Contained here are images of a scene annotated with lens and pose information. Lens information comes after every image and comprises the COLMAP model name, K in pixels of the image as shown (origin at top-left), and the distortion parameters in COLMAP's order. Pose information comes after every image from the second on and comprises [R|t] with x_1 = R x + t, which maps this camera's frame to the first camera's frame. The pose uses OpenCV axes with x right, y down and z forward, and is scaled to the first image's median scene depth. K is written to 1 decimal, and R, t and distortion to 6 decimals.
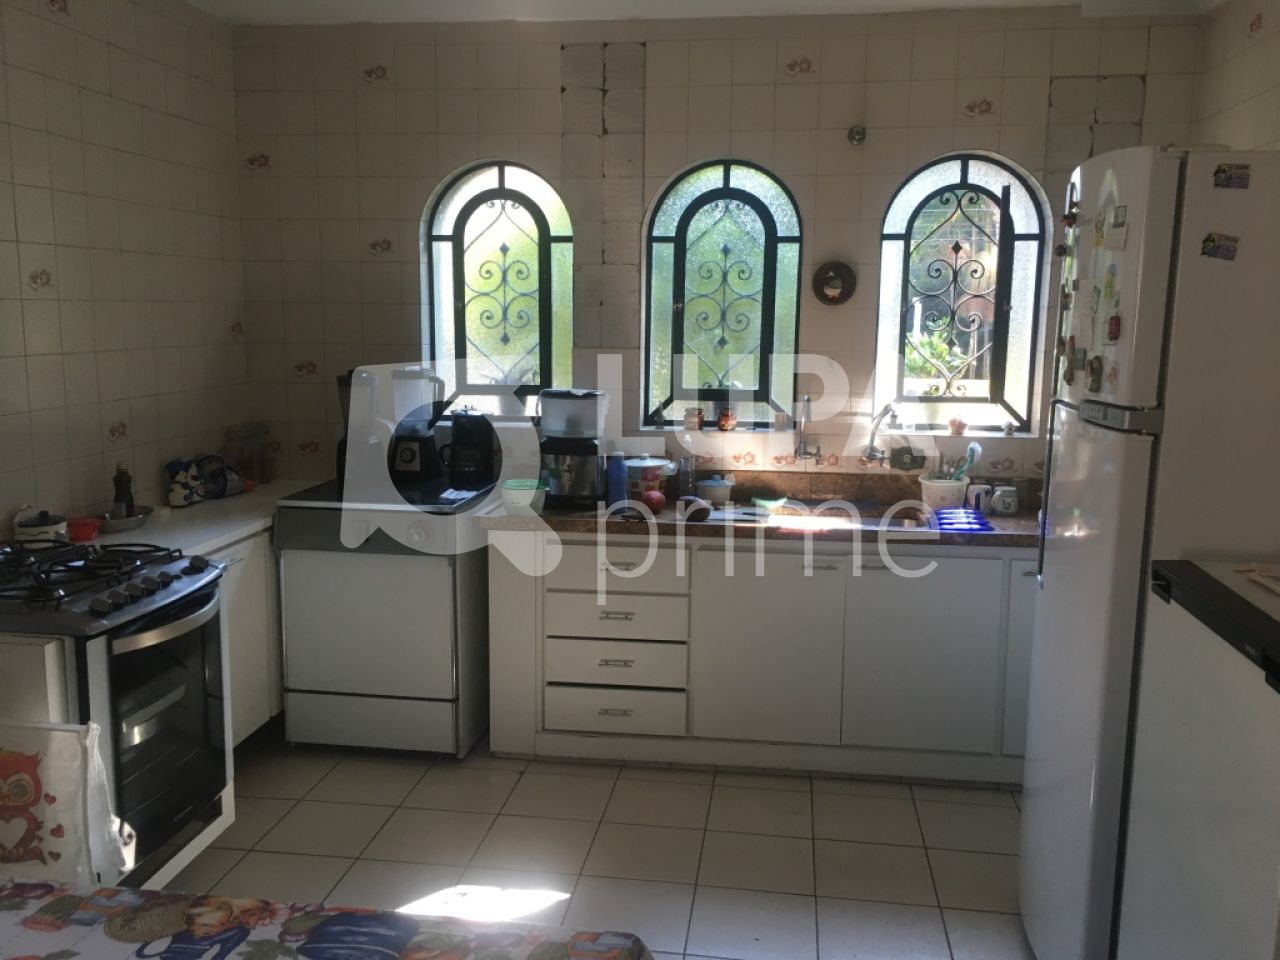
lens RADIAL K [[1089.5, 0, 640.6], [0, 1089.5, 476.5], [0, 0, 1]] dist [0.069594, -0.065127]
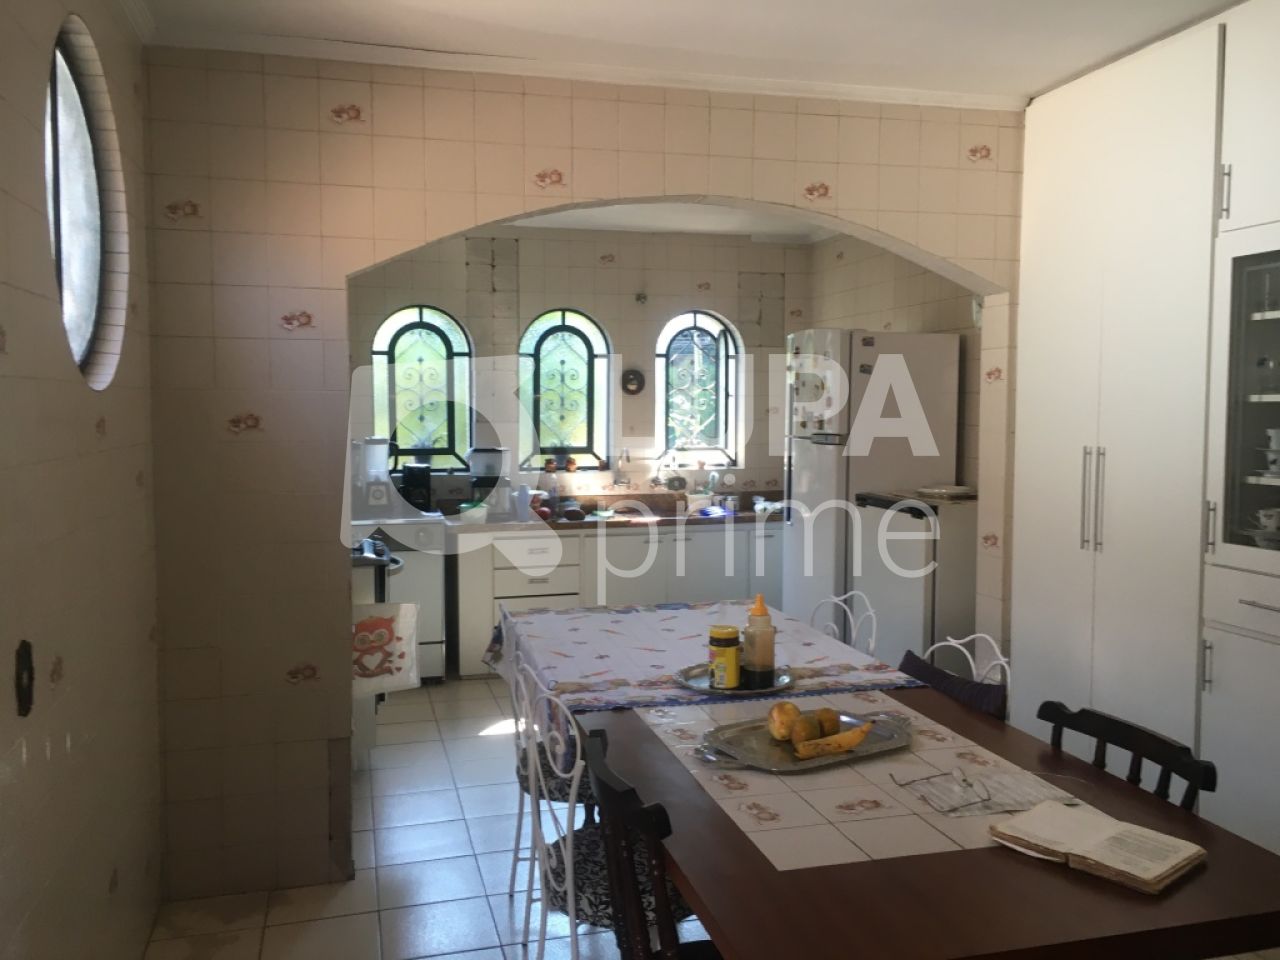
lens RADIAL K [[1089.5, 0, 637.3], [0, 1089.5, 478.5], [0, 0, 1]] dist [0.069594, -0.065127]
pose [[0.919953, -0.037276, 0.390252, -0.473570], [0.069829, 0.995131, -0.069559, 0.089189], [-0.385758, 0.091242, 0.918077, -0.535601]]
